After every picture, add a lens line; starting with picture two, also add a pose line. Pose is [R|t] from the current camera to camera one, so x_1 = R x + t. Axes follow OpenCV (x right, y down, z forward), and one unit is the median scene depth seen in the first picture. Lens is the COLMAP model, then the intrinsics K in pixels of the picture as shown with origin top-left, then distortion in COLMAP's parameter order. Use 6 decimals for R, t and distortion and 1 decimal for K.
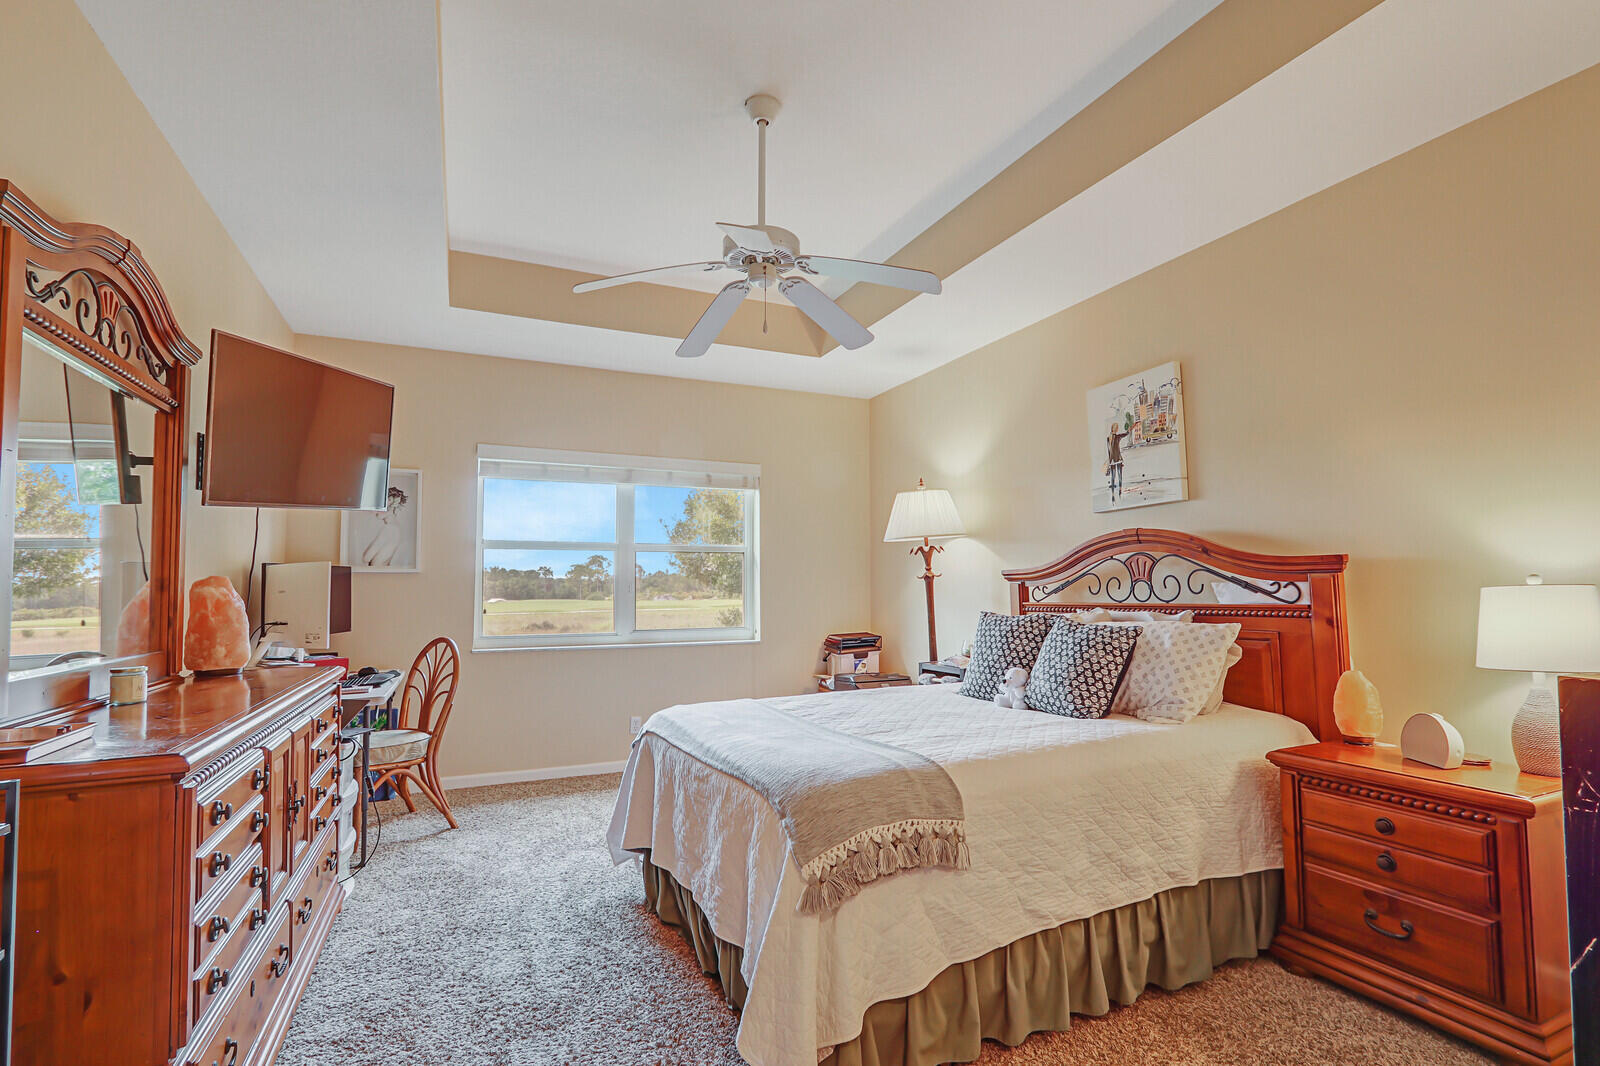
lens RADIAL K [[740.3, 0, 805.6], [0, 740.3, 558.3], [0, 0, 1]] dist [-0.018647, -0.000140]
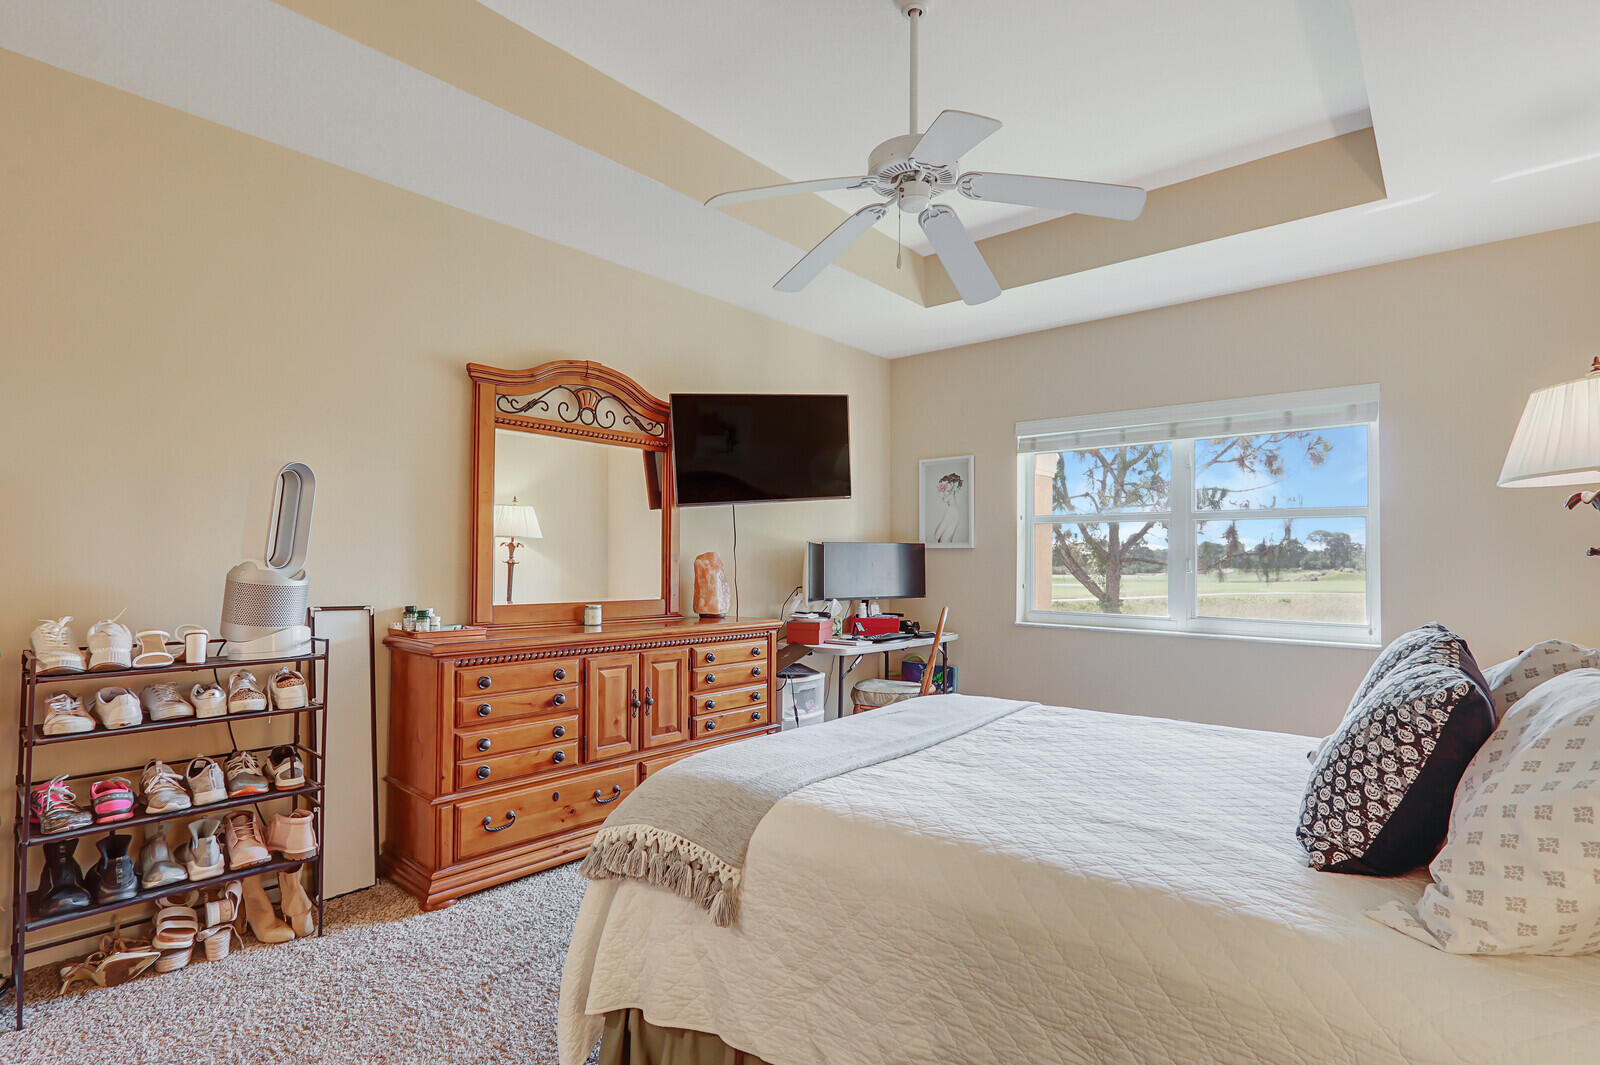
lens RADIAL K [[756.7, 0, 811.8], [0, 756.7, 554.3], [0, 0, 1]] dist [-0.009735, 0.000660]
pose [[0.417118, 0.001812, -0.908850, 0.671038], [0.026663, 0.999543, 0.014230, 0.009701], [0.908461, -0.030168, 0.416879, 0.516949]]
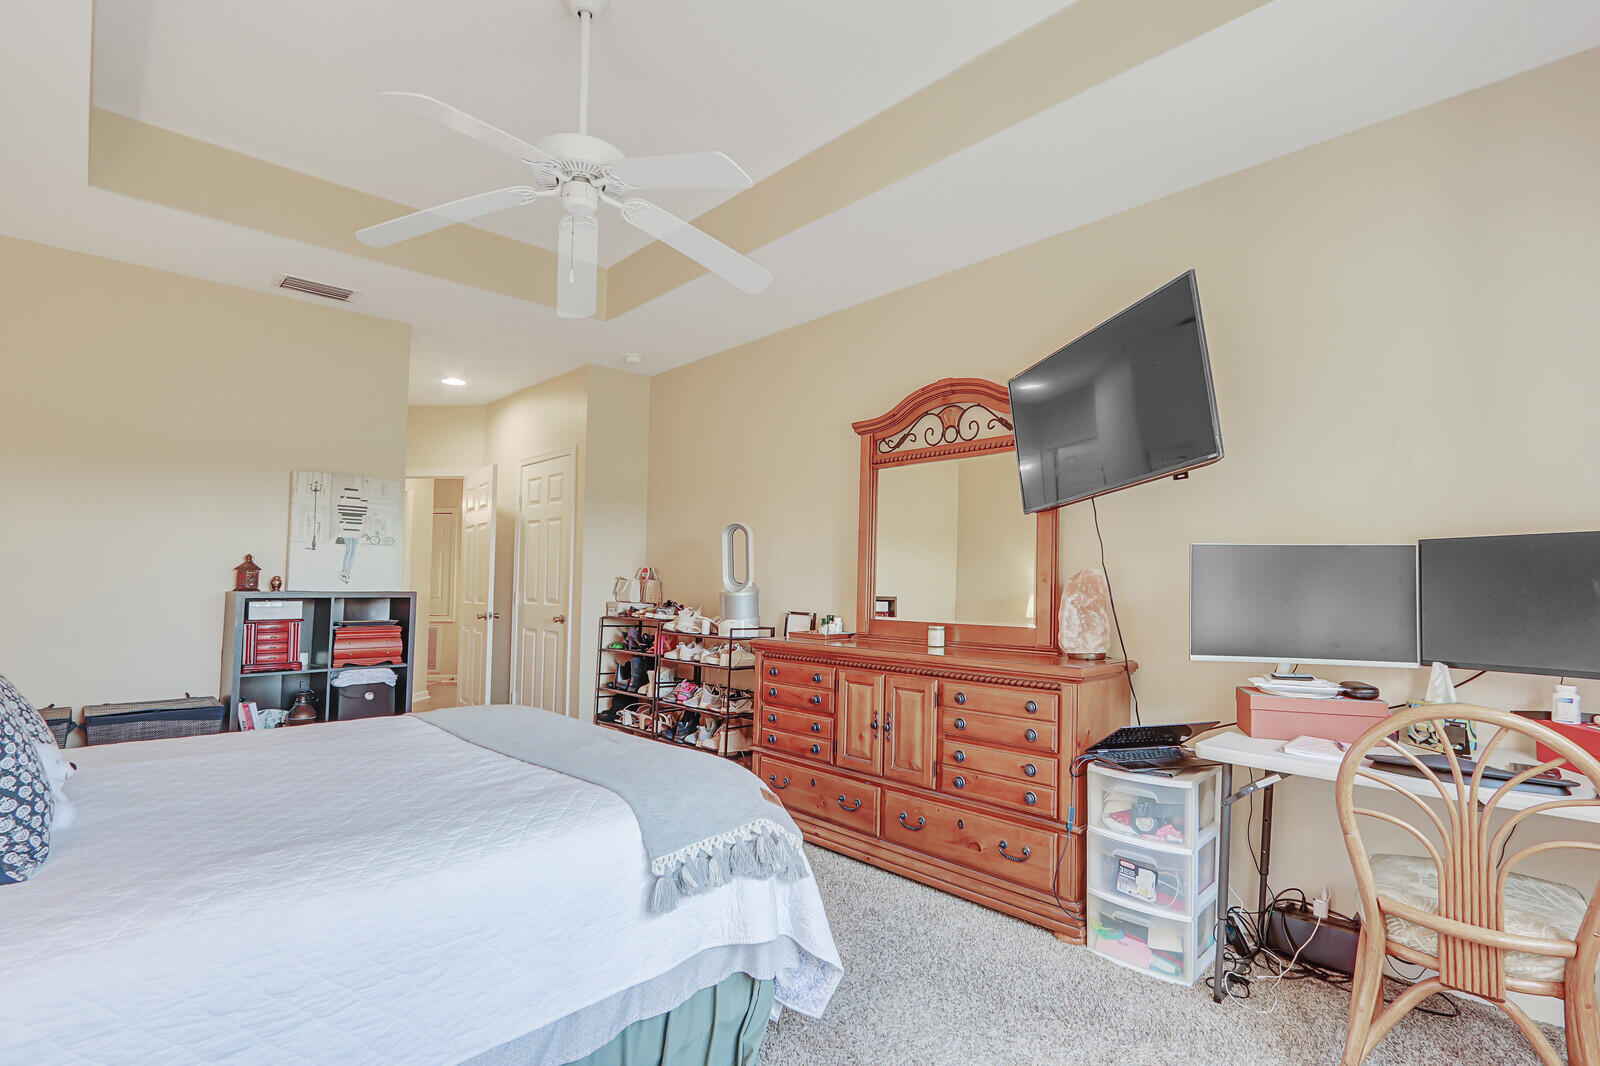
lens RADIAL K [[756.7, 0, 811.8], [0, 756.7, 554.8], [0, 0, 1]] dist [-0.009735, 0.000660]
pose [[-0.941857, -0.014367, -0.335707, -0.031244], [0.010869, 0.997260, -0.073173, 0.075224], [0.335838, -0.072567, -0.939120, 1.831695]]
